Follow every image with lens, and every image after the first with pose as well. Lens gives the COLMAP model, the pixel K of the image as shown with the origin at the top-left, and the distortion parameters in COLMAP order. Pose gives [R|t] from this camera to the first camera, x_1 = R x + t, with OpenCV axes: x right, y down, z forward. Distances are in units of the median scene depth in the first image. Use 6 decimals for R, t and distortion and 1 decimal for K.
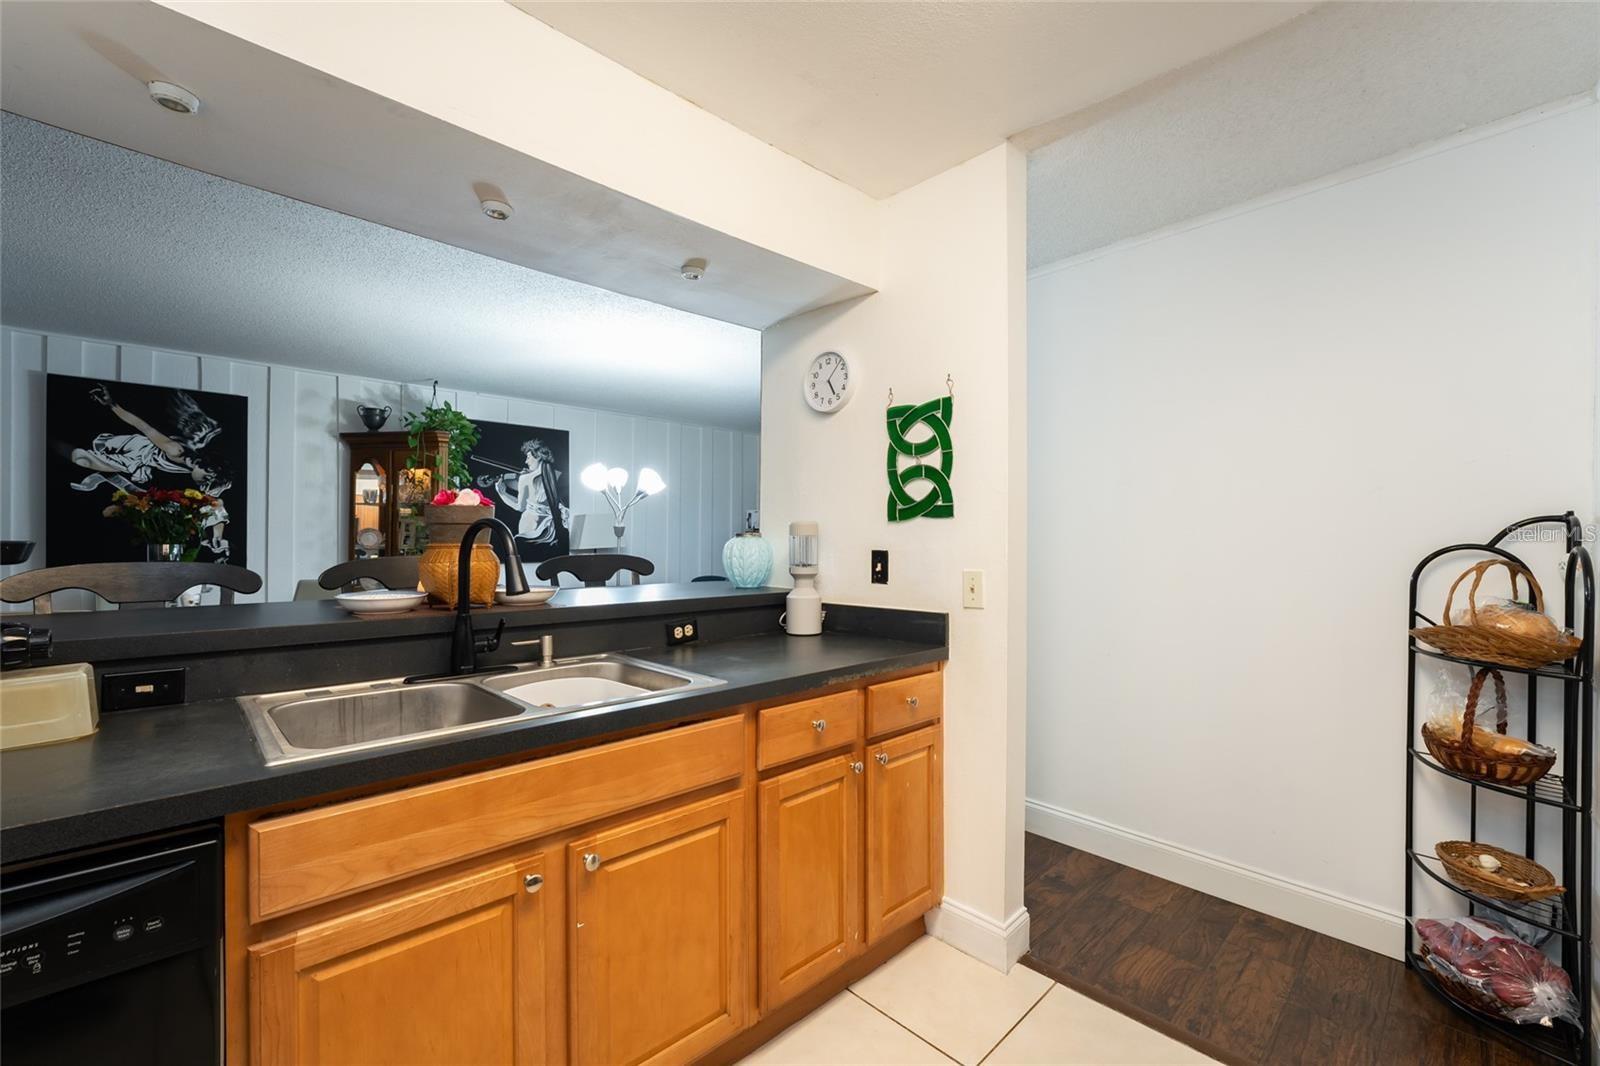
lens RADIAL K [[652.2, 0, 800.1], [0, 652.2, 535.8], [0, 0, 1]] dist [-0.019249, 0.003058]
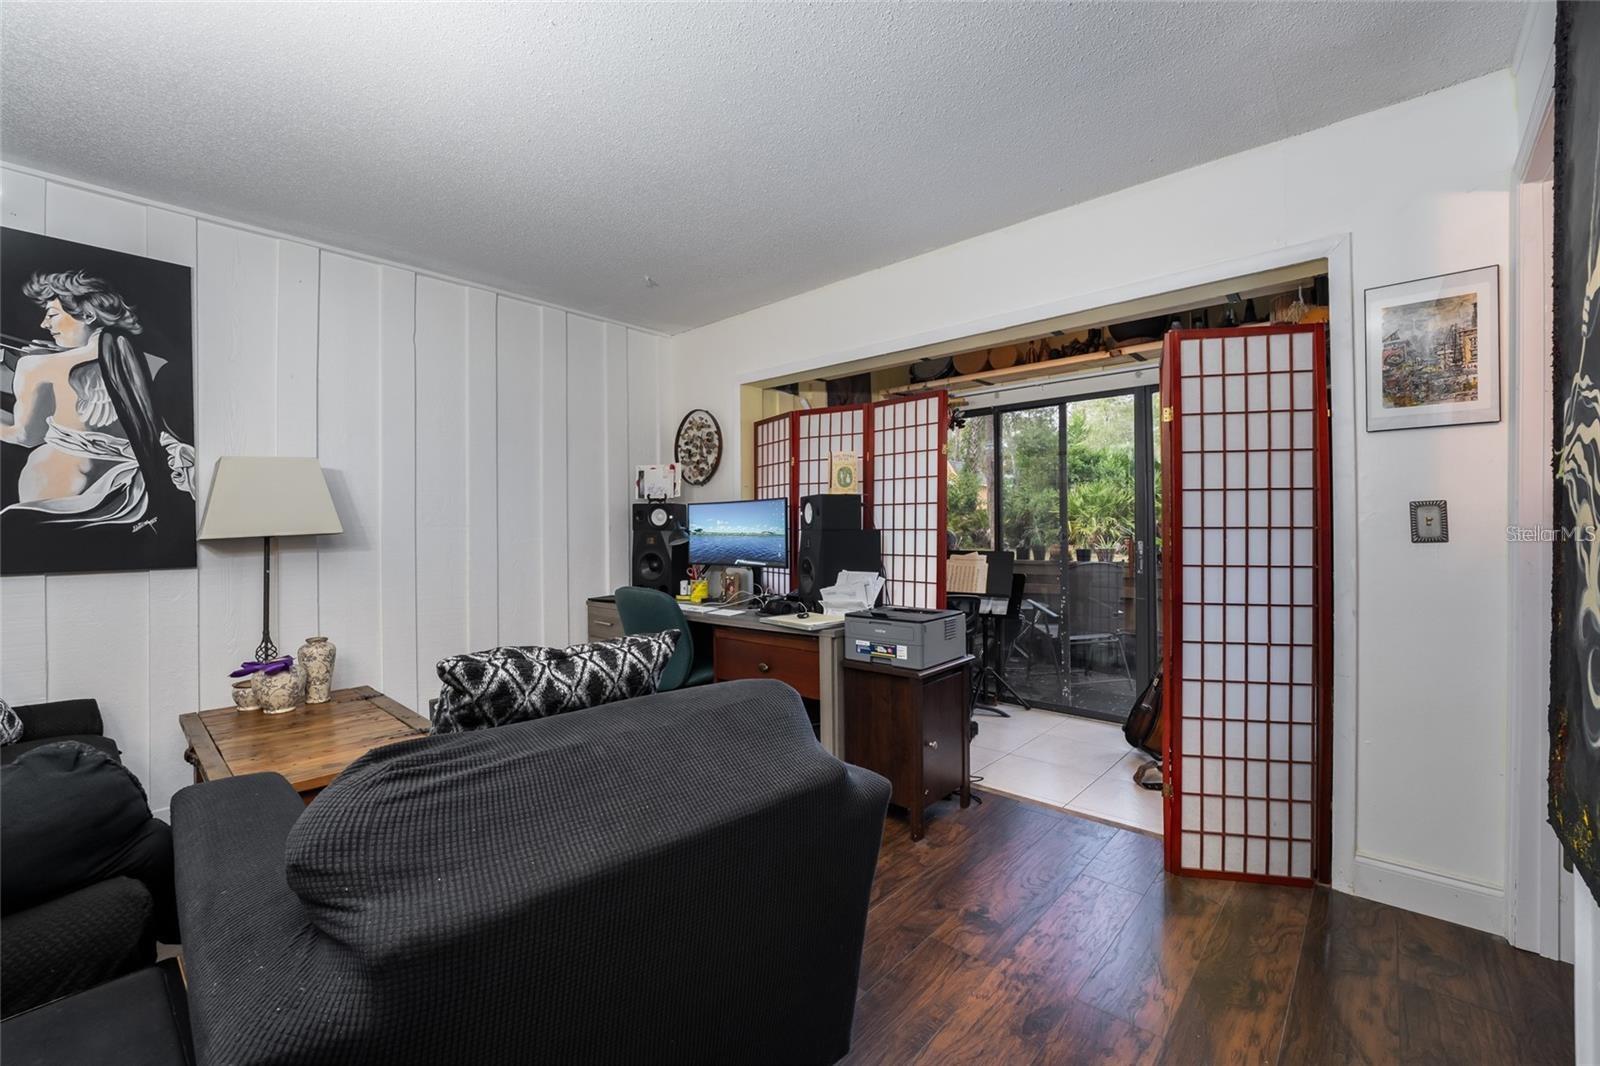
lens RADIAL K [[652.2, 0, 787.0], [0, 652.2, 529.4], [0, 0, 1]] dist [-0.019249, 0.003058]
pose [[0.997424, -0.016596, 0.069787, 0.023025], [0.016361, 0.999858, 0.003940, 0.049262], [-0.069843, -0.002788, 0.997554, 1.443997]]
